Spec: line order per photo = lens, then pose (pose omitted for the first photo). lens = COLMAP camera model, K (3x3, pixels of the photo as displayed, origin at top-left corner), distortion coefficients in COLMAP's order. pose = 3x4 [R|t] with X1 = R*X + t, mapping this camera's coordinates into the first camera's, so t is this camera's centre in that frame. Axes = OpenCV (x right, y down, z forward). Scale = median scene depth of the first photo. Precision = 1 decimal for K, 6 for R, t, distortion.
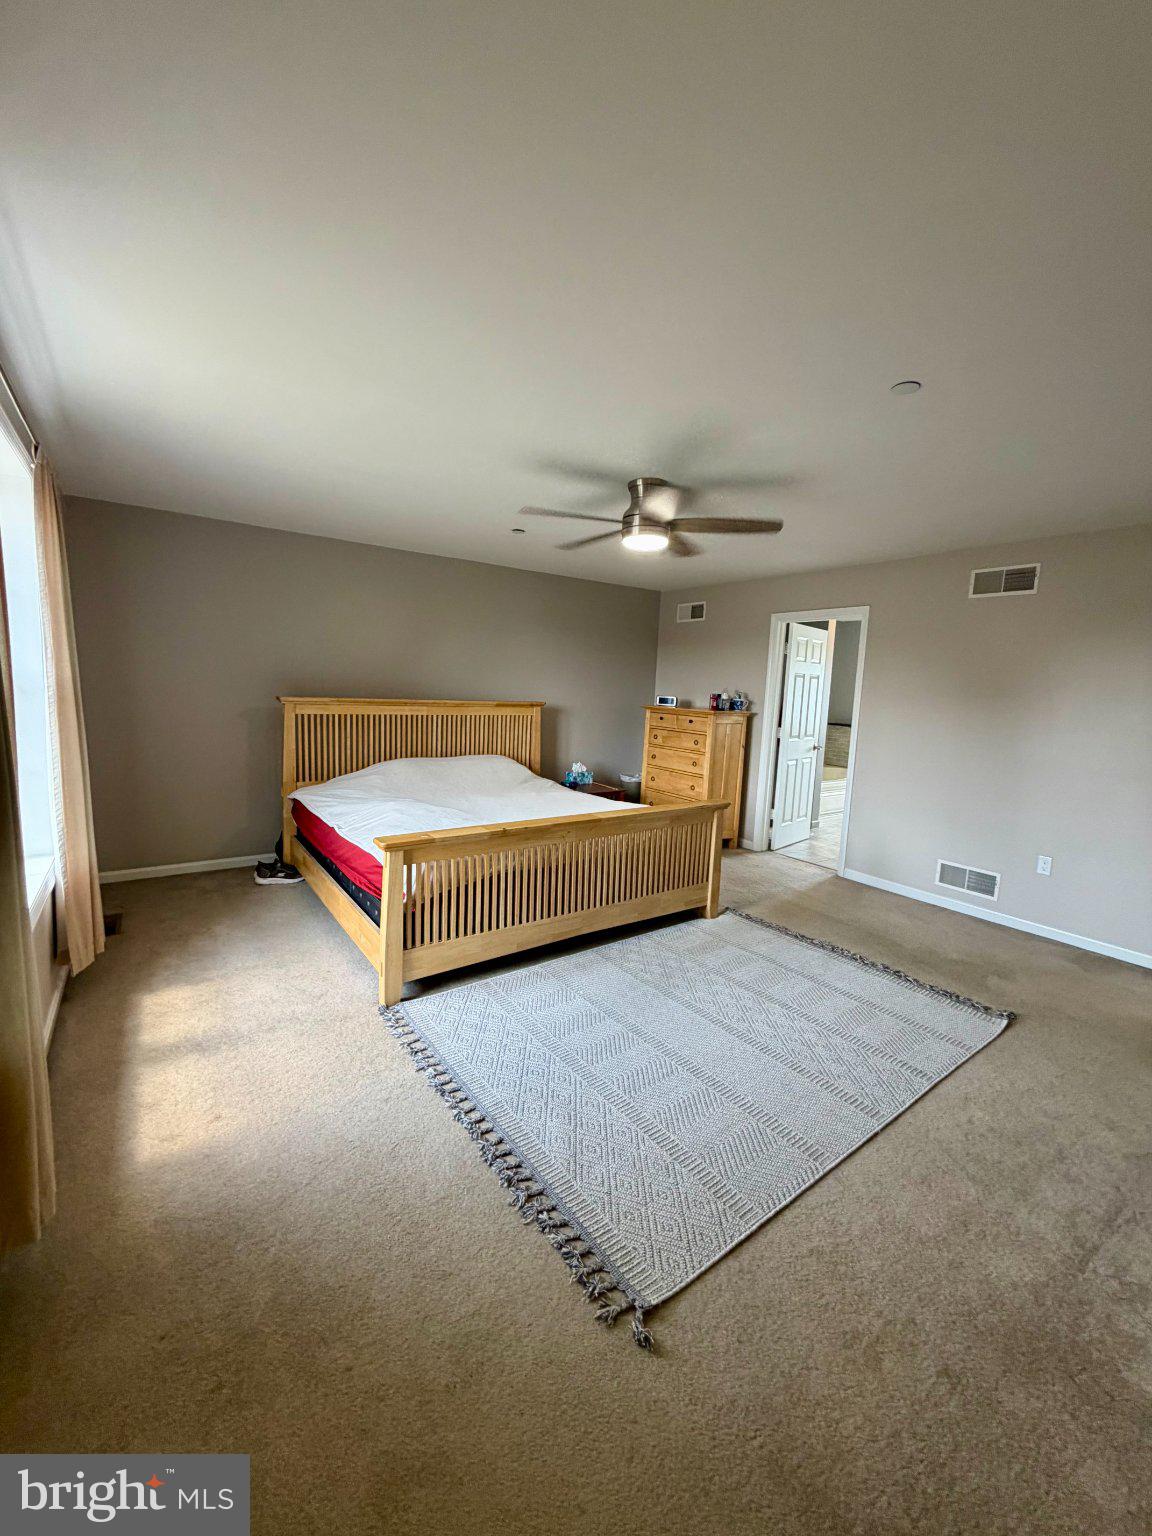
lens RADIAL K [[610.2, 0, 578.0], [0, 610.2, 770.0], [0, 0, 1]] dist [-0.003124, -0.000007]
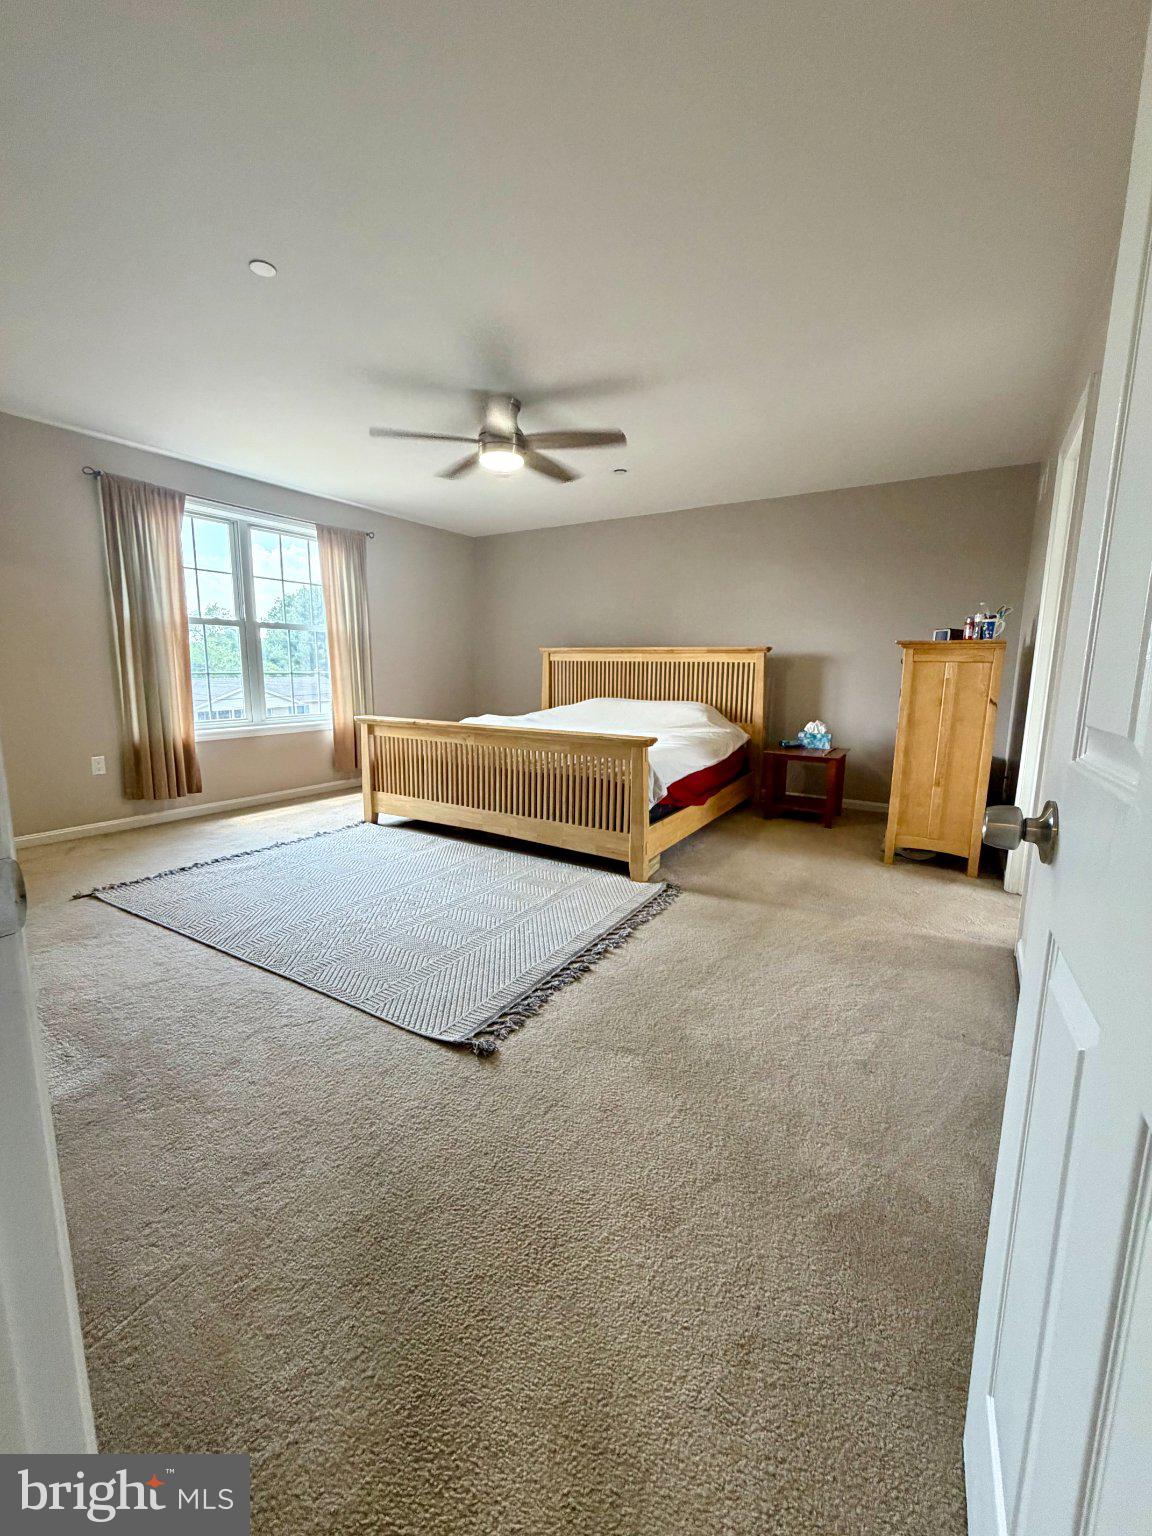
lens RADIAL K [[610.2, 0, 574.3], [0, 610.2, 760.1], [0, 0, 1]] dist [-0.003124, -0.000007]
pose [[0.388484, 0.108686, -0.915023, 0.828858], [-0.121138, 0.990425, 0.066212, 0.032352], [0.913458, 0.085121, 0.397930, 0.520444]]
